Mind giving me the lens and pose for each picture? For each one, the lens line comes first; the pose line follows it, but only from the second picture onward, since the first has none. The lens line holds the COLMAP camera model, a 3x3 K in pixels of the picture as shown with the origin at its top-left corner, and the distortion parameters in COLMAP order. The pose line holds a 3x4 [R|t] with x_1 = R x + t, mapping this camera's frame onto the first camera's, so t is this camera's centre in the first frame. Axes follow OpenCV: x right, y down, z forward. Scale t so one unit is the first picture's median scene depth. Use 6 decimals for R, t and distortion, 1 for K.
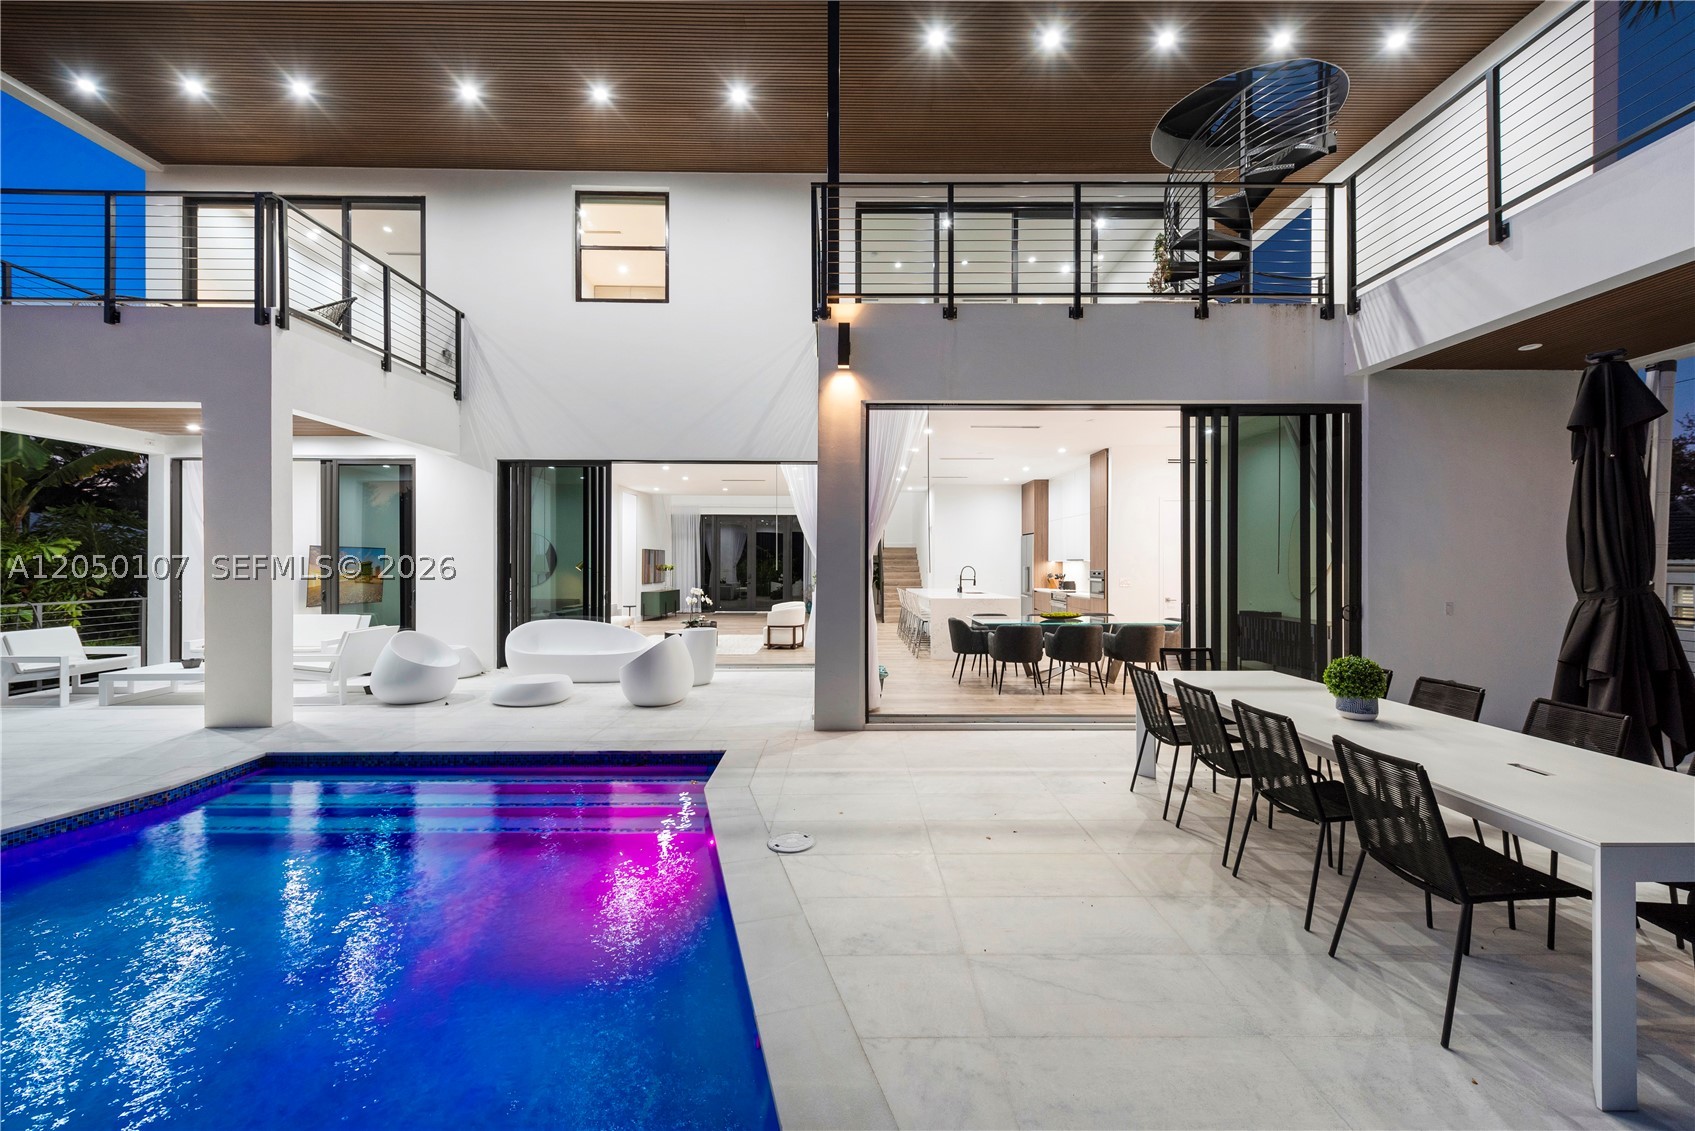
lens RADIAL K [[667.1, 0, 847.5], [0, 667.1, 565.5], [0, 0, 1]] dist [0.000210, 0.000025]
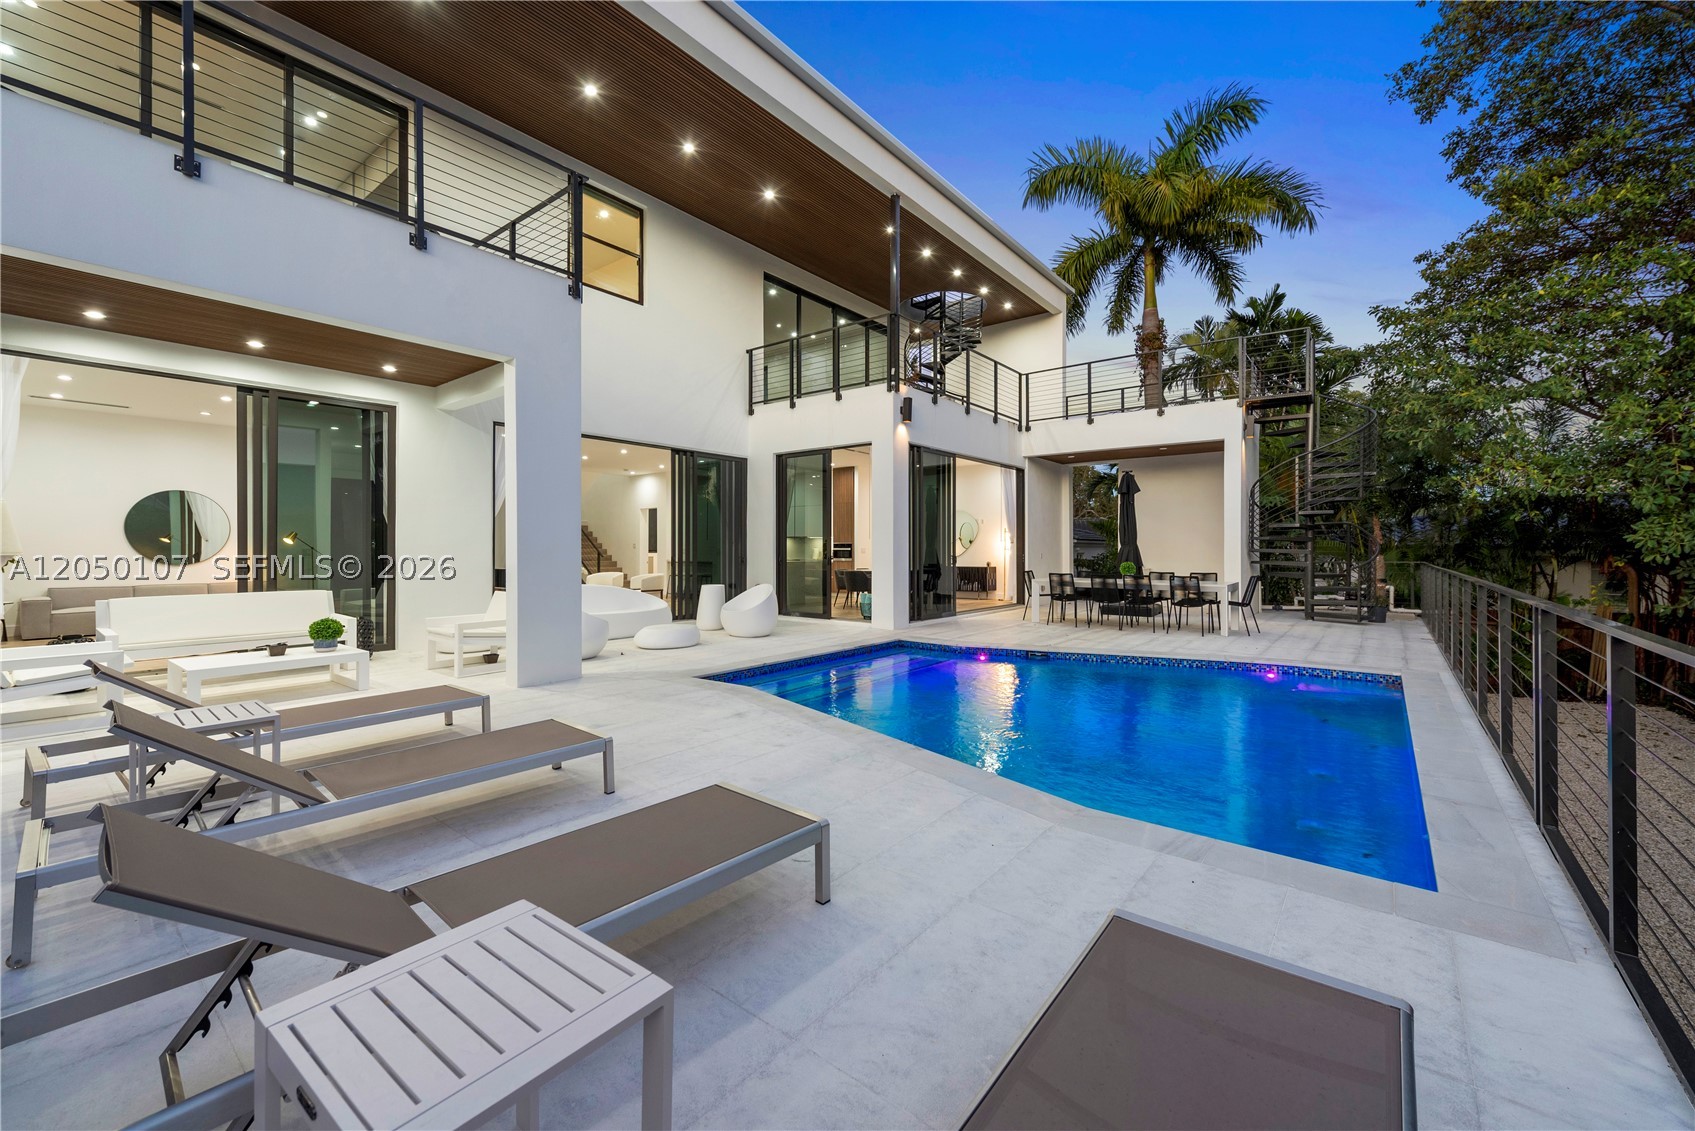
lens RADIAL K [[664.3, 0, 851.9], [0, 664.3, 545.9], [0, 0, 1]] dist [0.000100, -0.000001]
pose [[0.623476, 0.004913, 0.781827, -0.938463], [0.001712, 0.999969, -0.007650, 0.022873], [-0.781841, 0.006108, 0.623449, 0.023061]]
